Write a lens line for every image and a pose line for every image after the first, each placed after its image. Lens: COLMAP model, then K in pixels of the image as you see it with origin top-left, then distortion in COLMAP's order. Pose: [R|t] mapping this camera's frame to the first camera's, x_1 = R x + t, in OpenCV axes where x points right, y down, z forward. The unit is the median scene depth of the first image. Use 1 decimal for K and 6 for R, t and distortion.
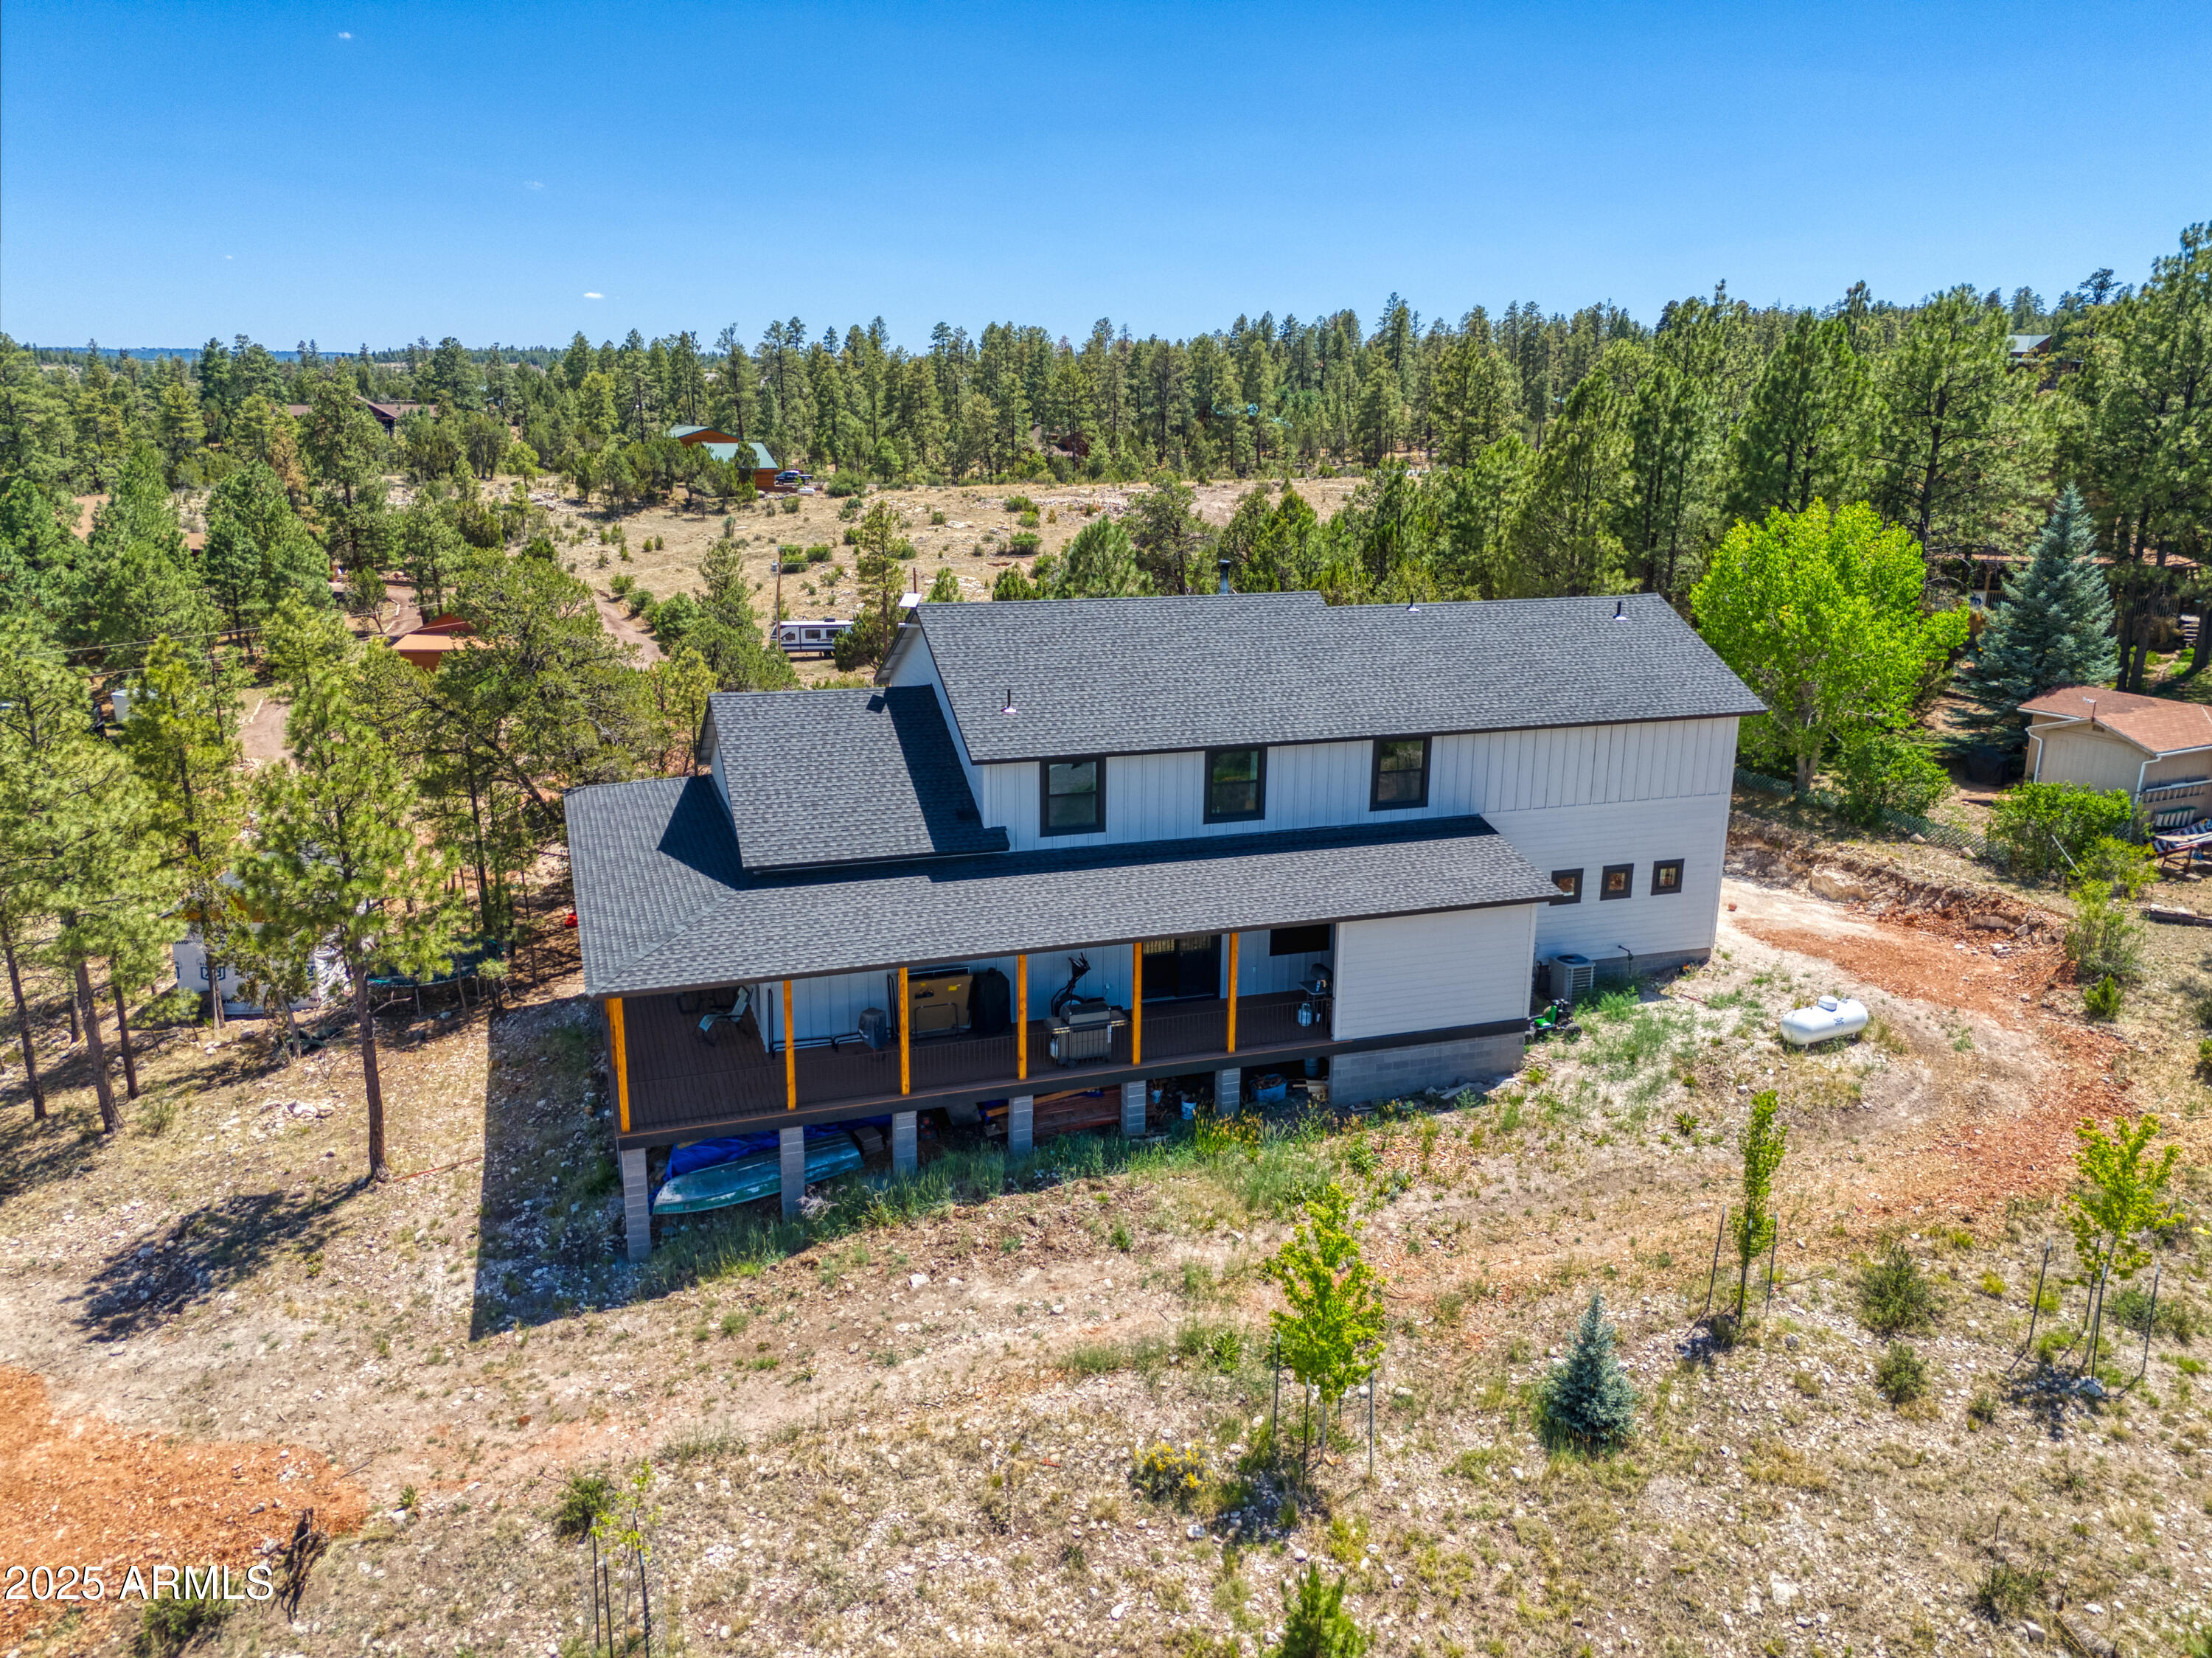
lens RADIAL K [[1676.2, 0, 1105.5], [0, 1676.2, 823.4], [0, 0, 1]] dist [0.046309, -0.032382]
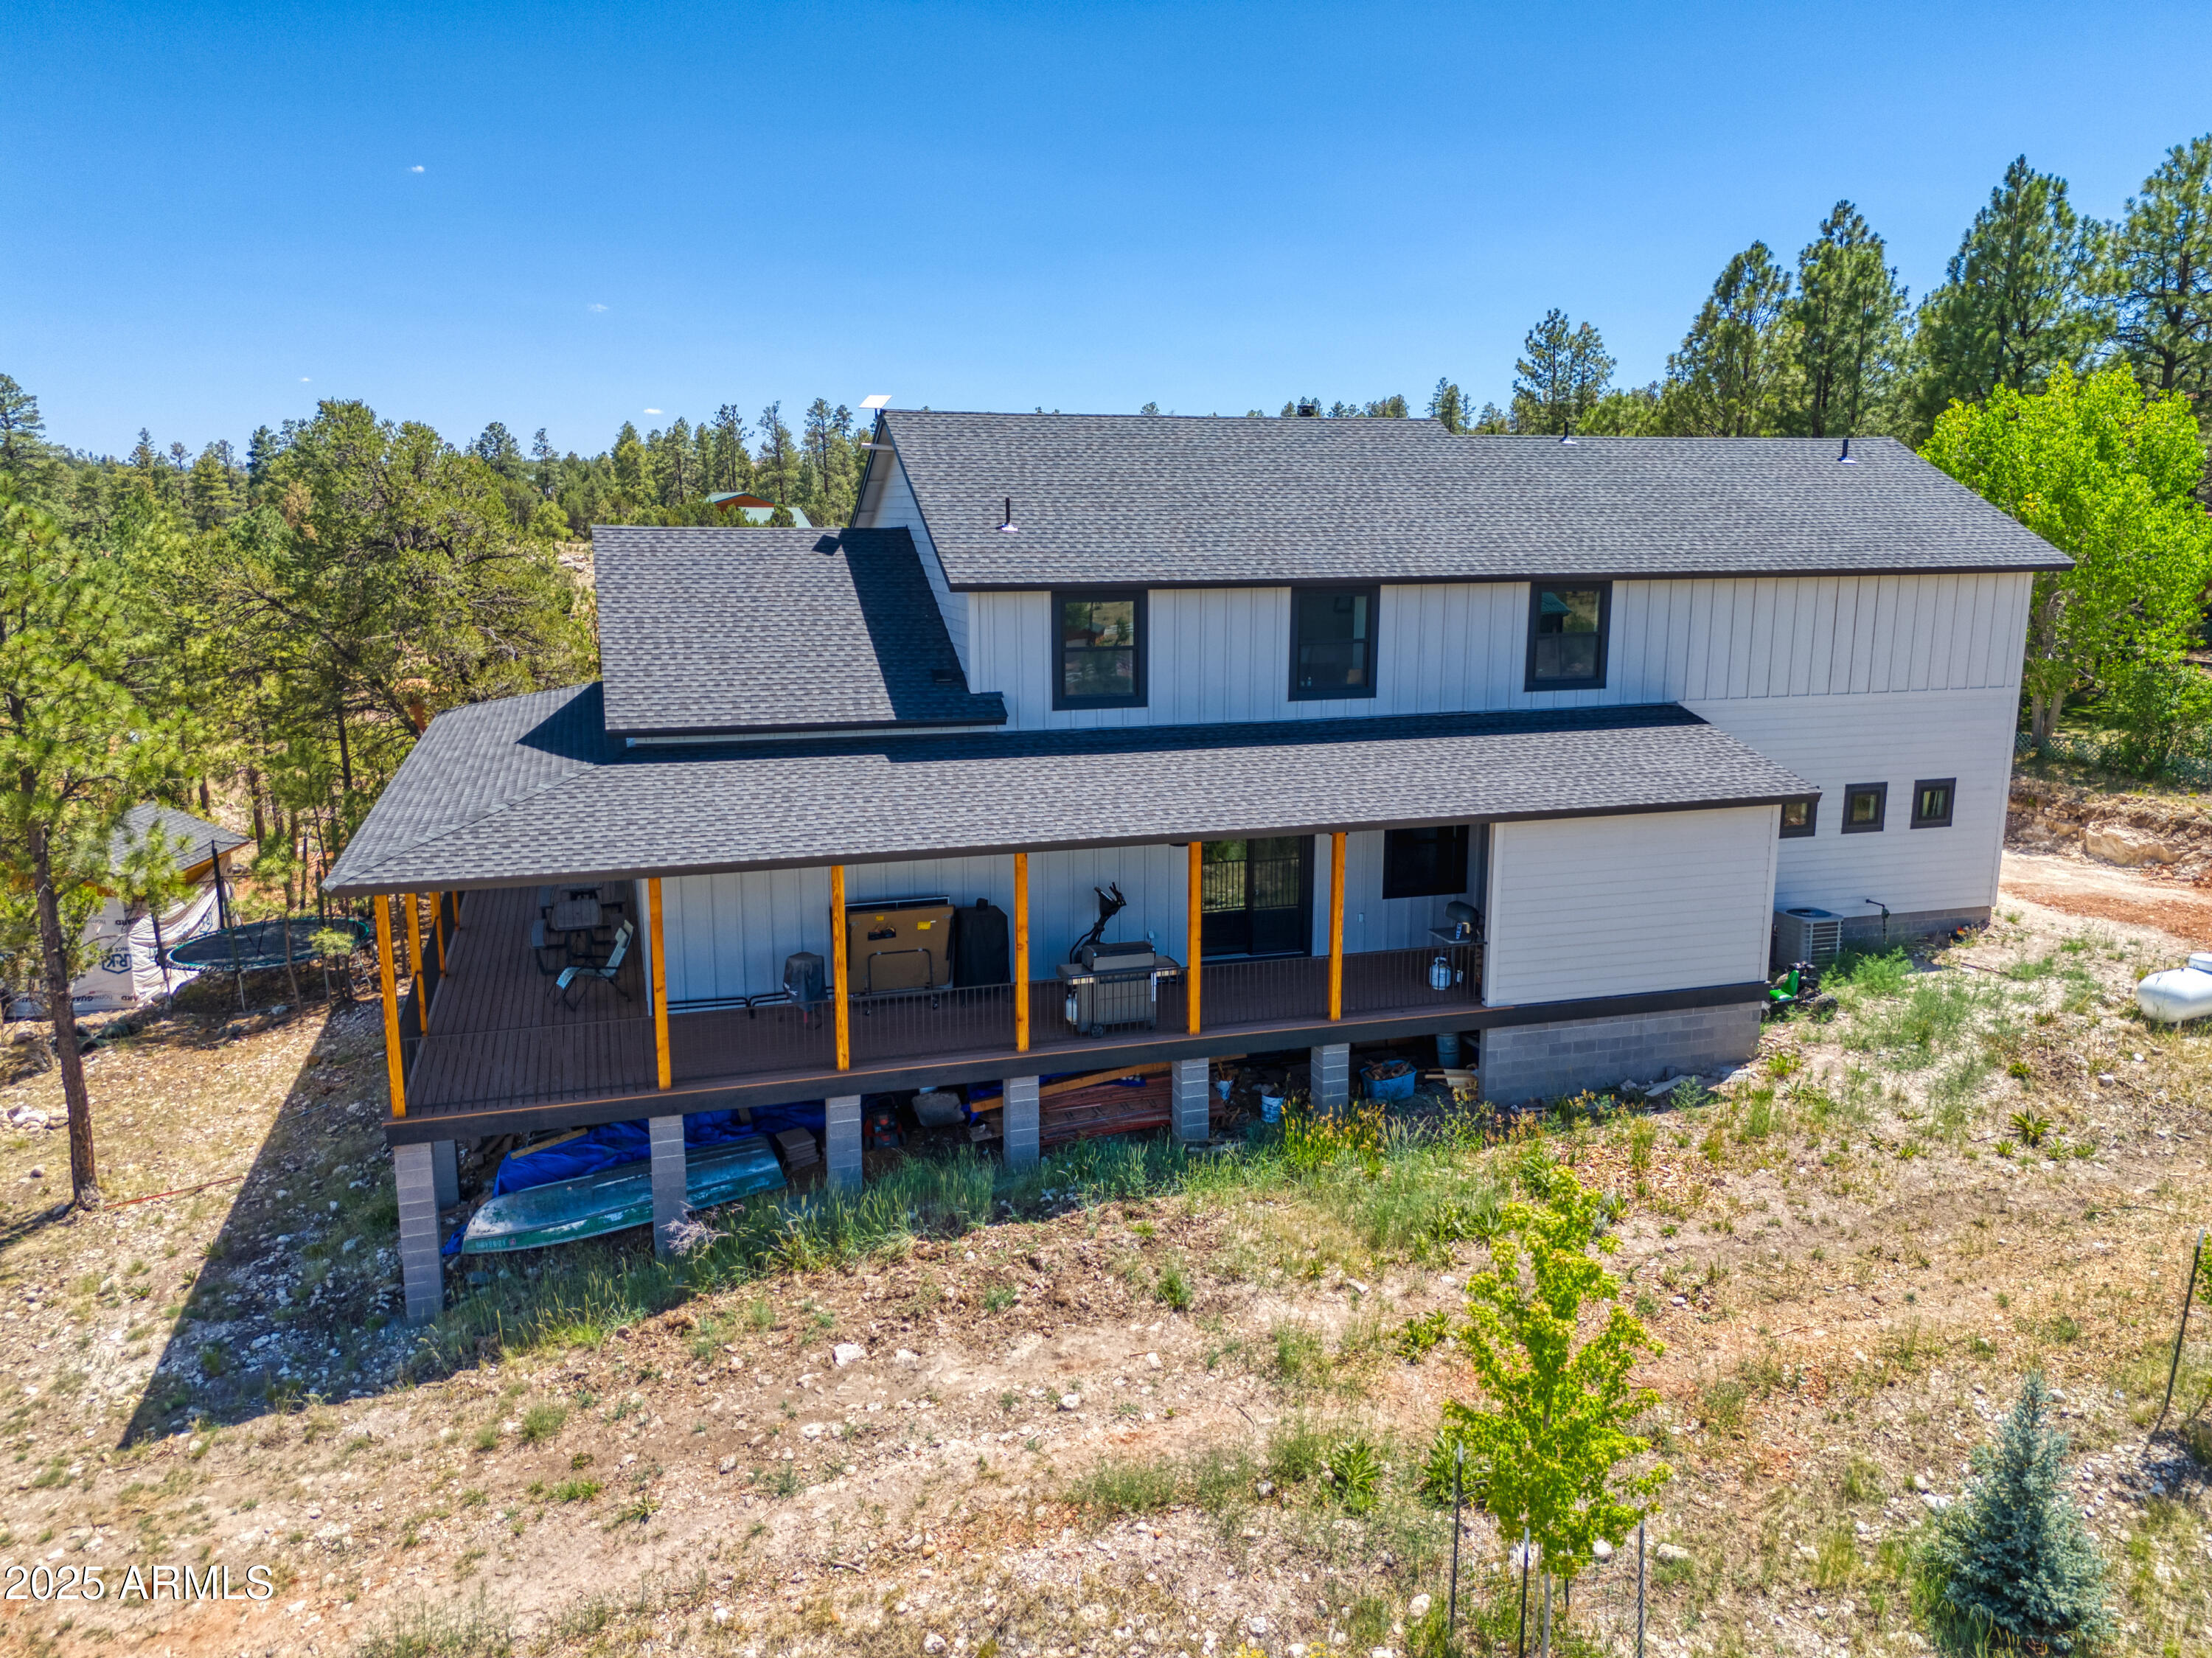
lens RADIAL K [[1676.2, 0, 1095.9], [0, 1676.2, 825.9], [0, 0, 1]] dist [0.046309, -0.032382]
pose [[0.999357, -0.005340, -0.035449, 0.003016], [0.003263, 0.998288, -0.058399, 0.098407], [0.035701, 0.058246, 0.997664, 0.321355]]
